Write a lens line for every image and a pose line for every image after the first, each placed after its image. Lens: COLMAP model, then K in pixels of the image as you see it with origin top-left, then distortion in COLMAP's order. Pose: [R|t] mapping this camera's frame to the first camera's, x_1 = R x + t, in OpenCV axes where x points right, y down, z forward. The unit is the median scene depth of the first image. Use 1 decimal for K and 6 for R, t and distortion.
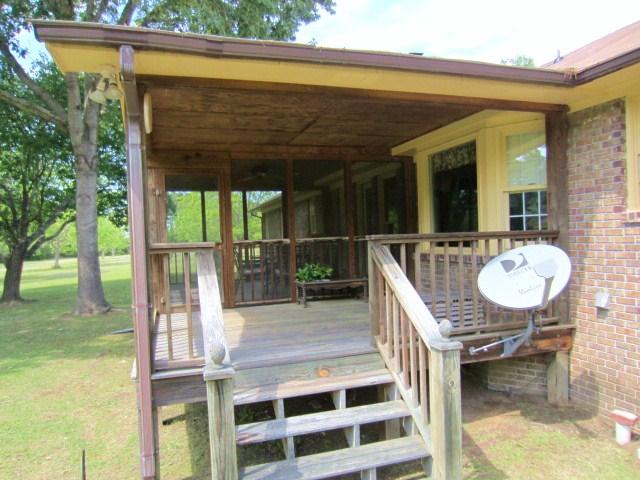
lens RADIAL K [[452.2, 0, 317.9], [0, 452.2, 243.3], [0, 0, 1]] dist [-0.039230, 0.009196]
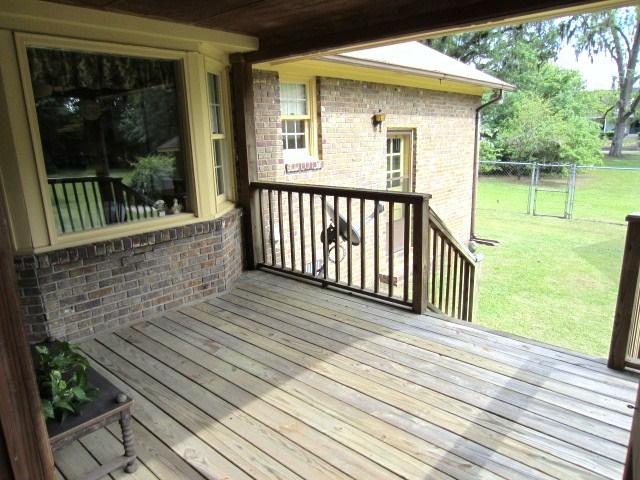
lens RADIAL K [[452.2, 0, 317.3], [0, 452.2, 236.9], [0, 0, 1]] dist [-0.039230, 0.009196]
pose [[-0.506019, -0.150634, 0.849267, -0.321626], [0.055938, 0.976828, 0.206588, -0.076110], [-0.860707, 0.152043, -0.485867, 0.954722]]
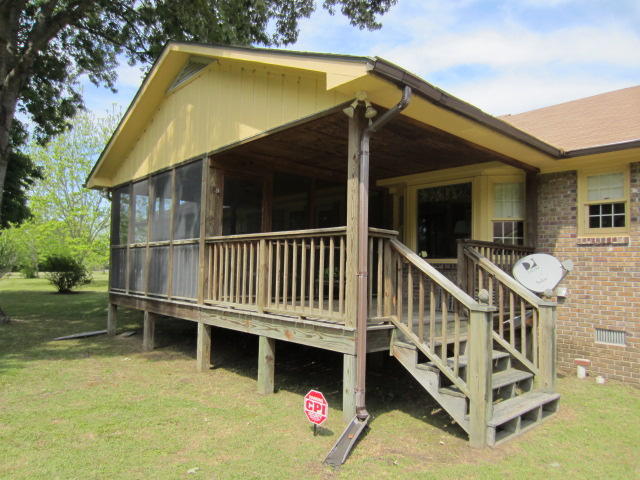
lens RADIAL K [[452.2, 0, 317.9], [0, 452.2, 236.2], [0, 0, 1]] dist [-0.039230, 0.009196]
pose [[0.914270, 0.086245, 0.395819, -0.509356], [-0.052219, 0.994014, -0.095969, 0.079956], [-0.401726, 0.067072, 0.913300, -0.079084]]
